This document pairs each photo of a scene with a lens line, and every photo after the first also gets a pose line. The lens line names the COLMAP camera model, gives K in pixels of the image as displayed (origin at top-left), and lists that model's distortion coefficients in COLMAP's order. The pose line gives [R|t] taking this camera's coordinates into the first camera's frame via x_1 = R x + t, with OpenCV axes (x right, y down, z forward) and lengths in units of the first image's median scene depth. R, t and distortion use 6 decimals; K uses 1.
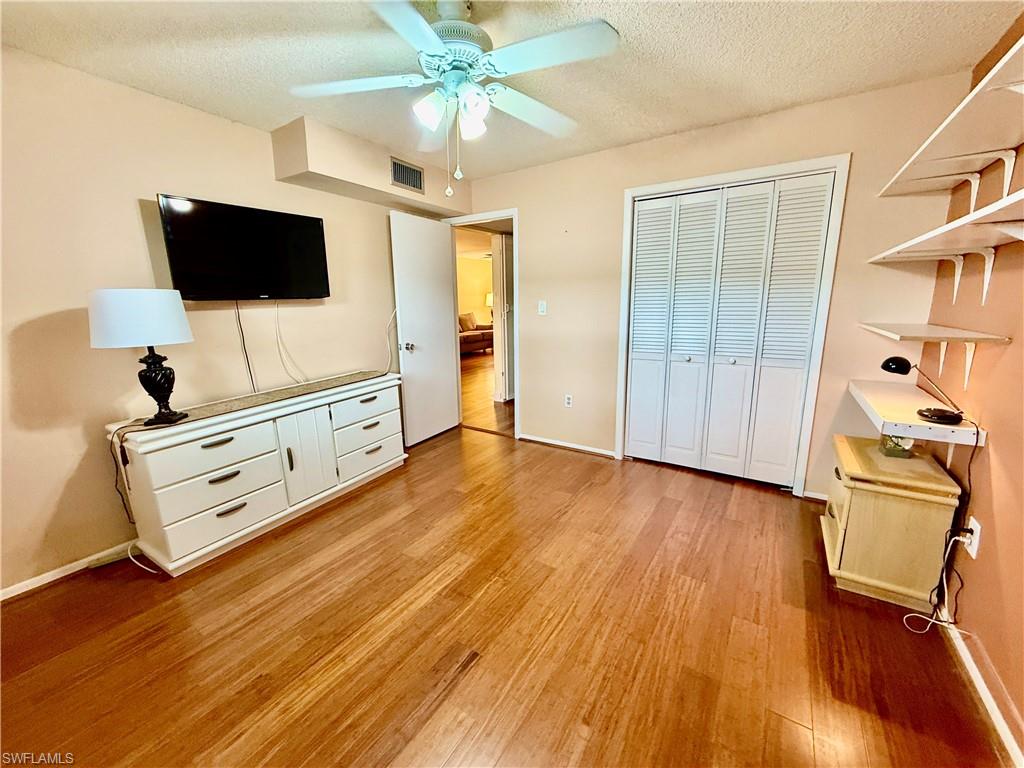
lens RADIAL K [[402.5, 0, 512.0], [0, 402.5, 384.0], [0, 0, 1]] dist [0.000240, 0.000016]
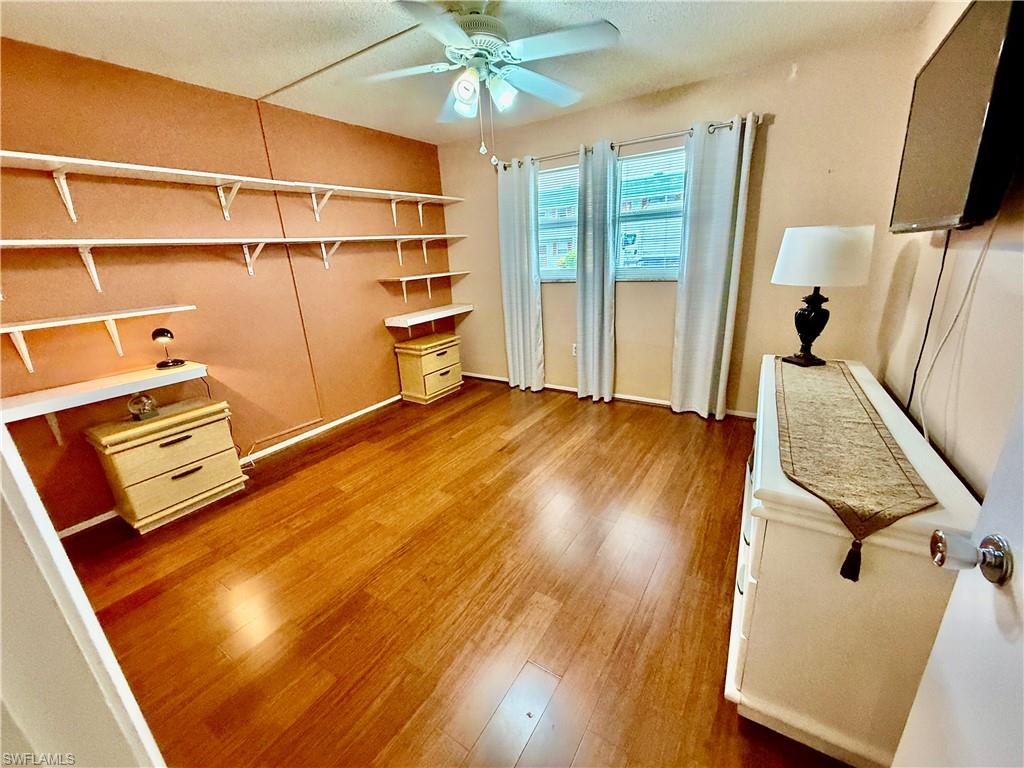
lens RADIAL K [[402.5, 0, 512.0], [0, 402.5, 384.0], [0, 0, 1]] dist [0.000240, 0.000016]
pose [[-0.997559, 0.068294, 0.014550, -0.159817], [0.066748, 0.871447, 0.485926, -0.420379], [0.020506, 0.485711, -0.873879, 2.023842]]
